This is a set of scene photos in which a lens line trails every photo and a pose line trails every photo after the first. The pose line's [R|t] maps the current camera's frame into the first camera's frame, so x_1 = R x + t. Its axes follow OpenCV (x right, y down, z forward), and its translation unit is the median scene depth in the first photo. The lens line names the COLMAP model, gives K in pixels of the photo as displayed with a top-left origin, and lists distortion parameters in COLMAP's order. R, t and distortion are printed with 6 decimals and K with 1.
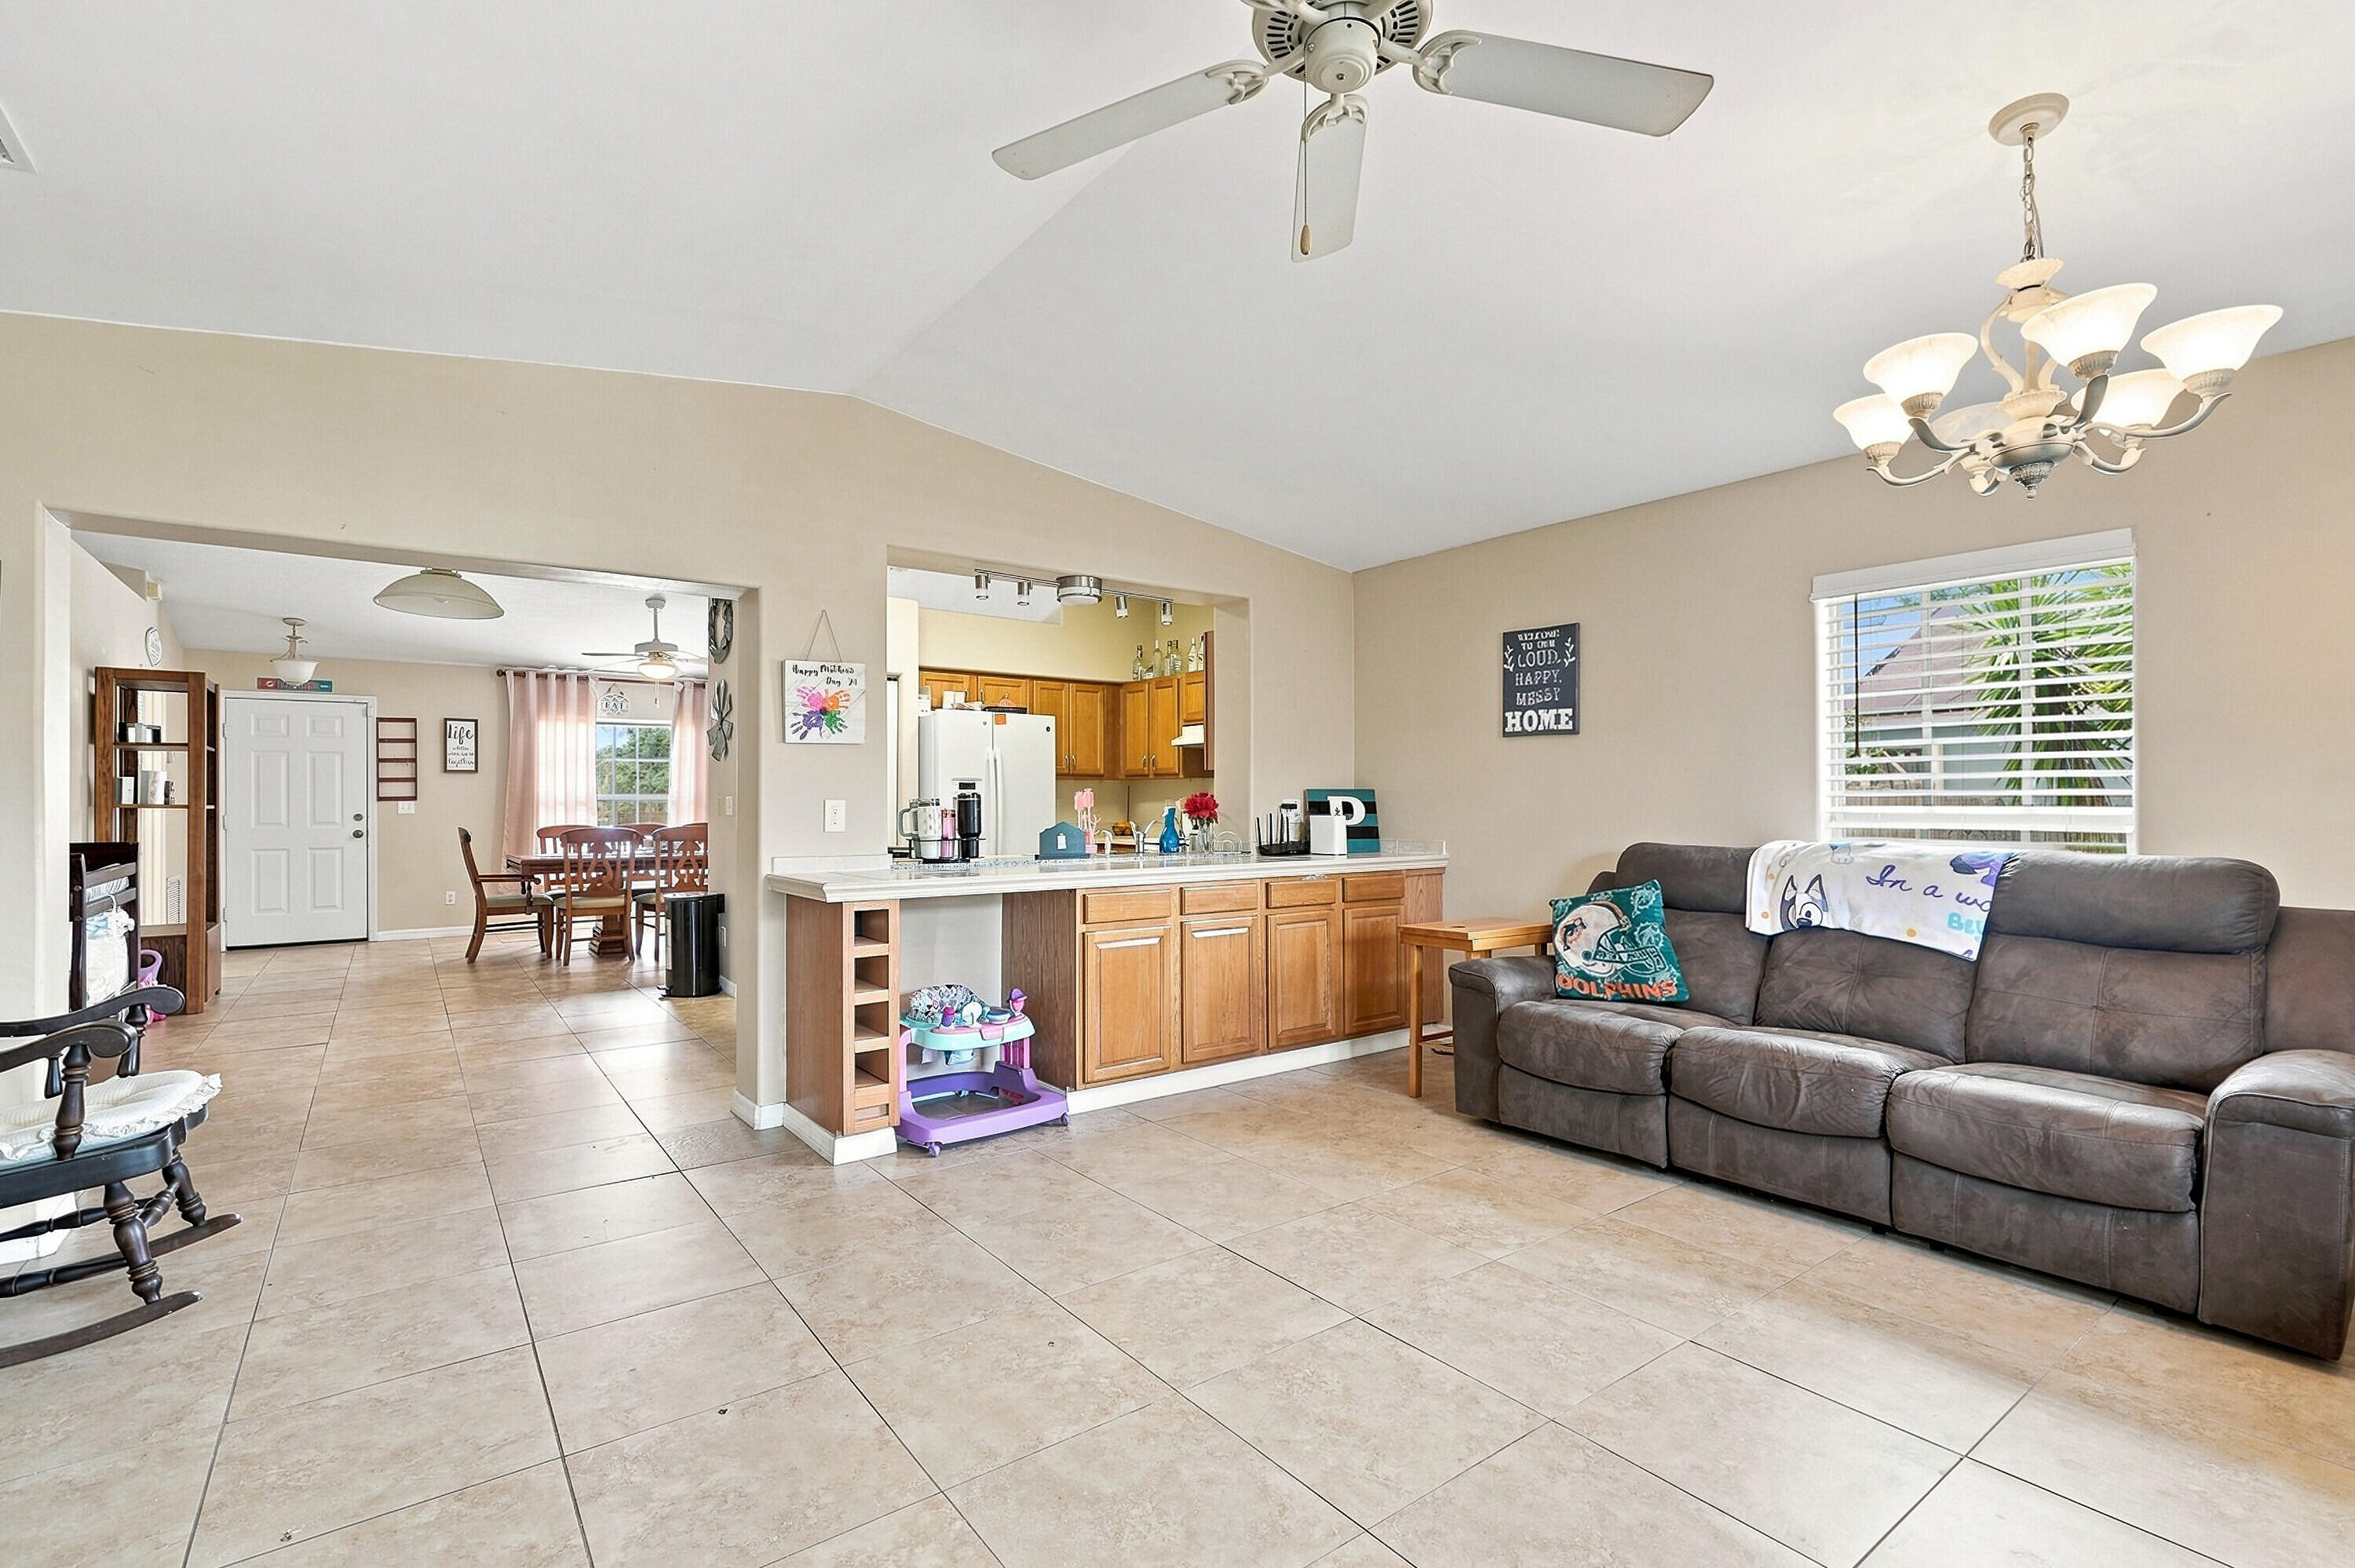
lens RADIAL K [[1067.5, 0, 1170.4], [0, 1067.5, 786.7], [0, 0, 1]] dist [-0.005753, 0.001478]
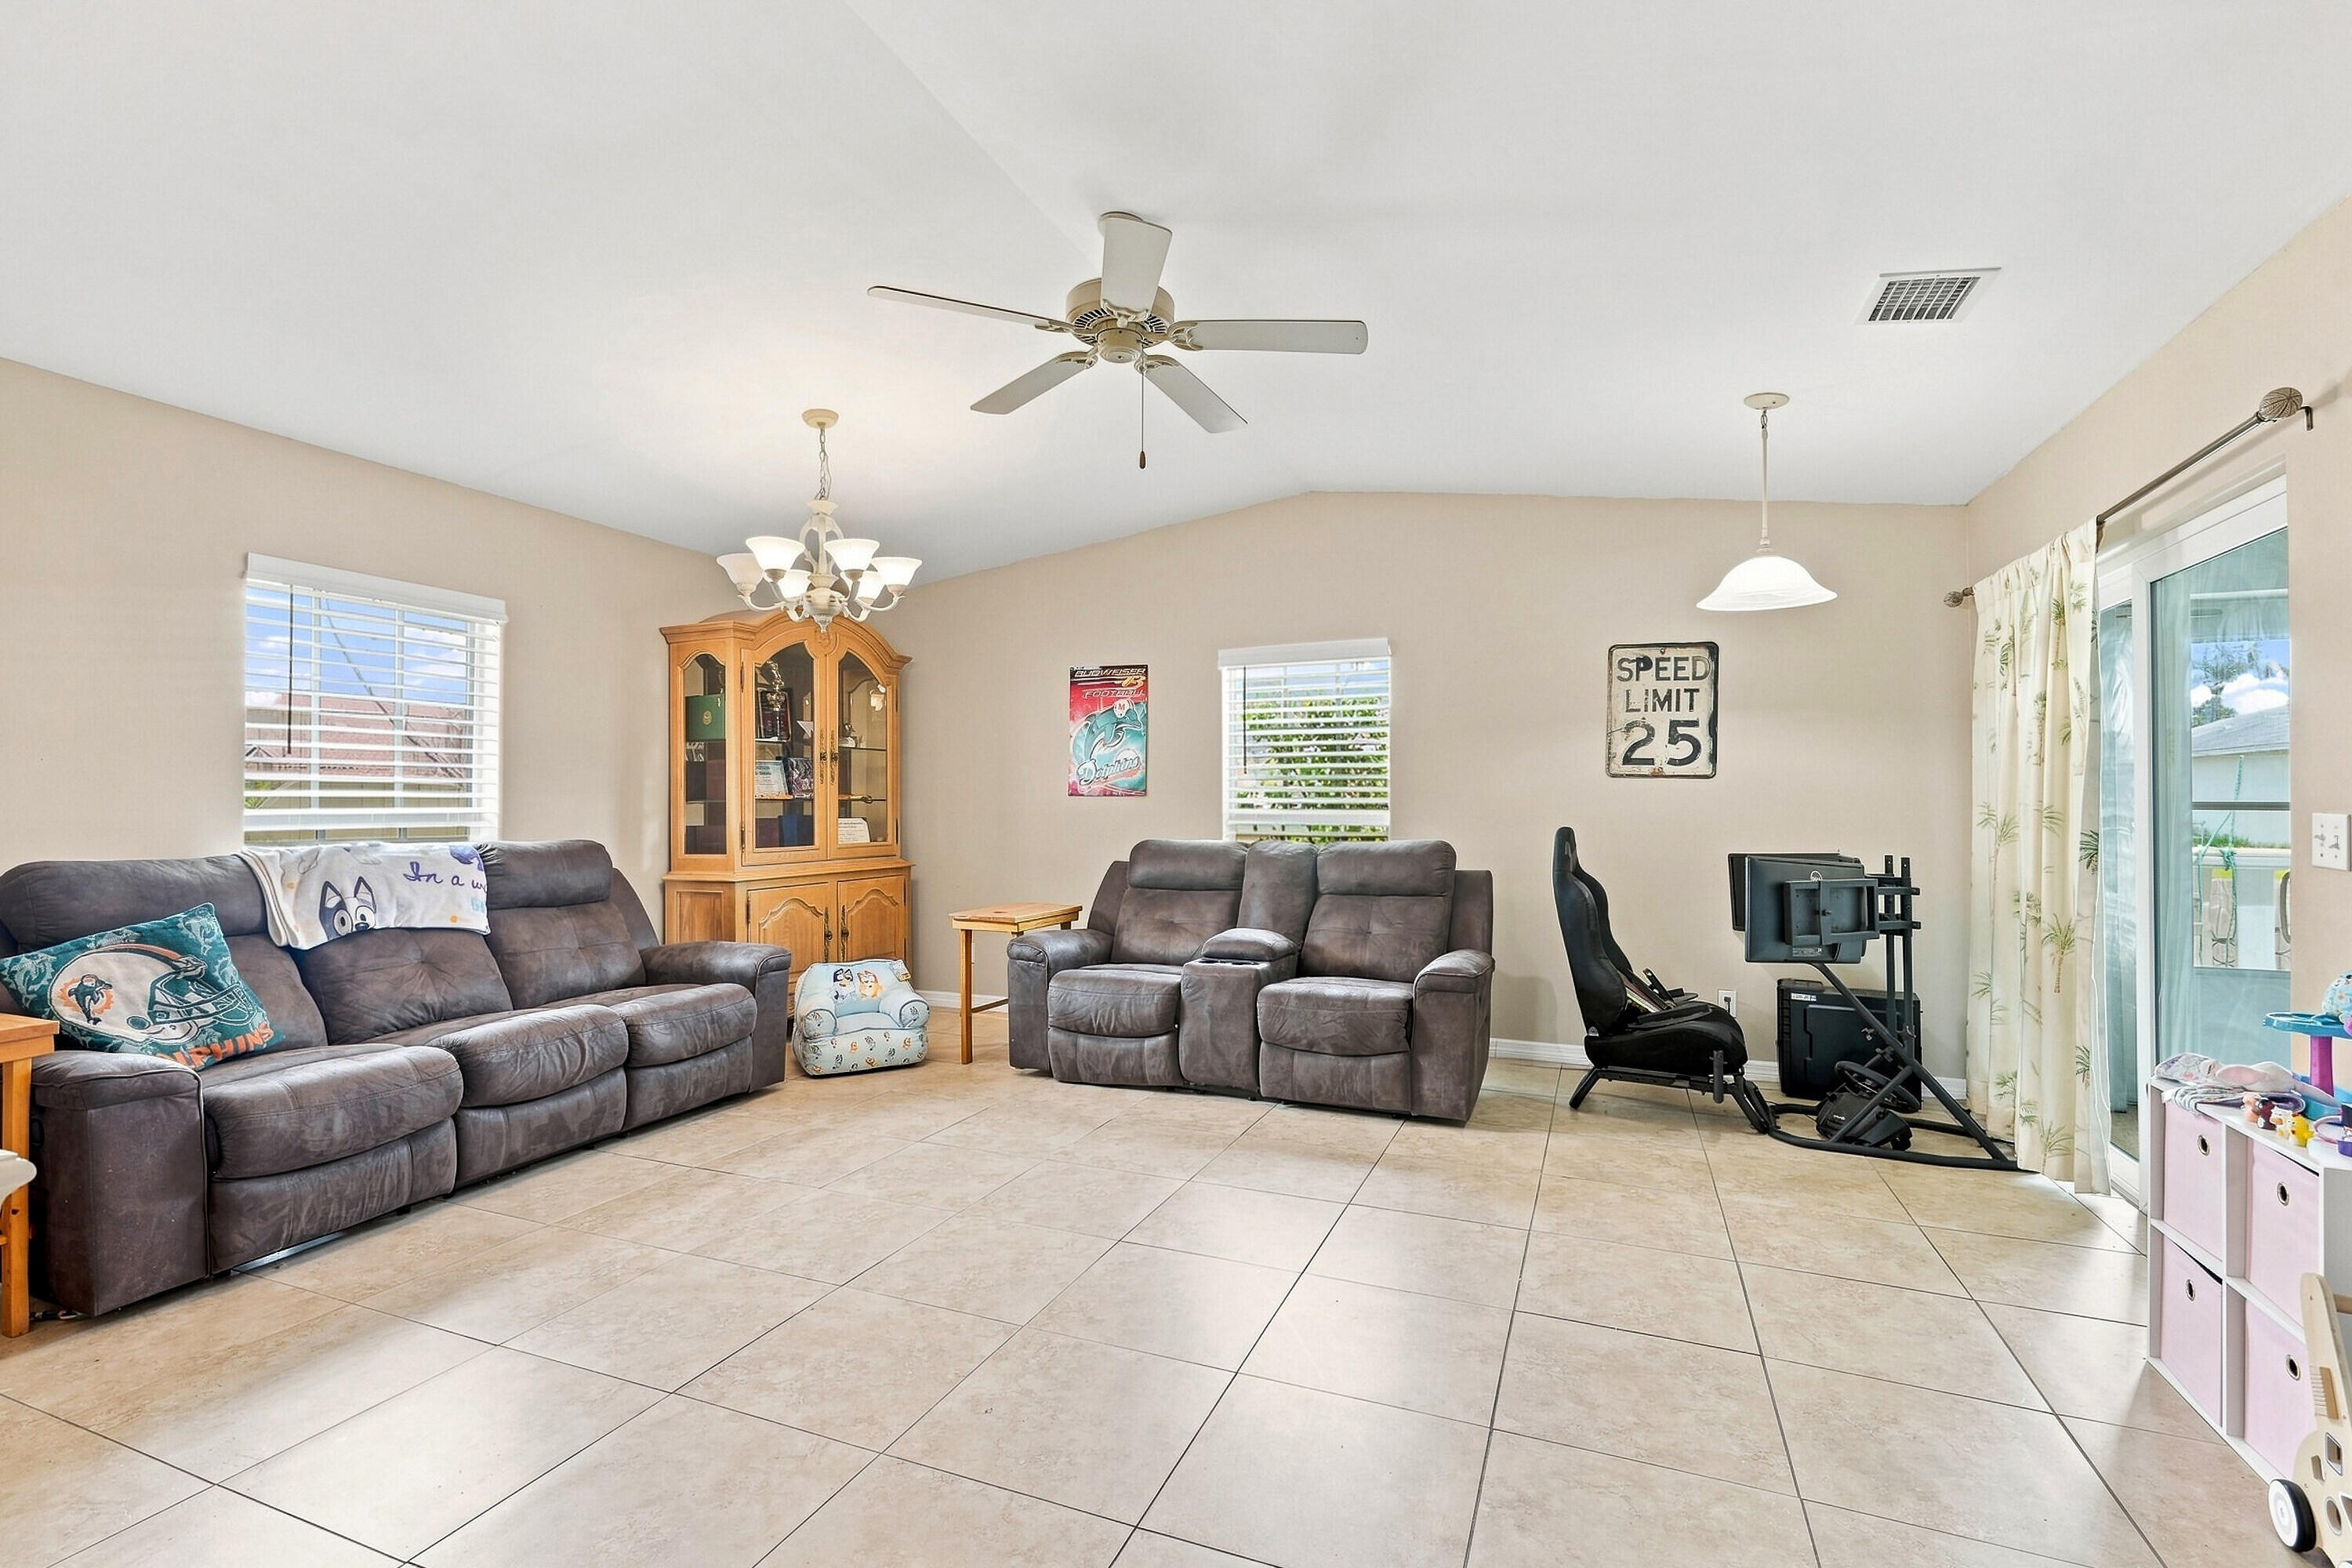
lens RADIAL K [[1066.3, 0, 1178.7], [0, 1066.3, 782.8], [0, 0, 1]] dist [-0.005753, 0.001478]
pose [[-0.519842, 0.016418, 0.854105, -0.469493], [-0.011802, 0.999582, -0.026397, 0.009575], [-0.854181, -0.023802, -0.519431, 0.653136]]
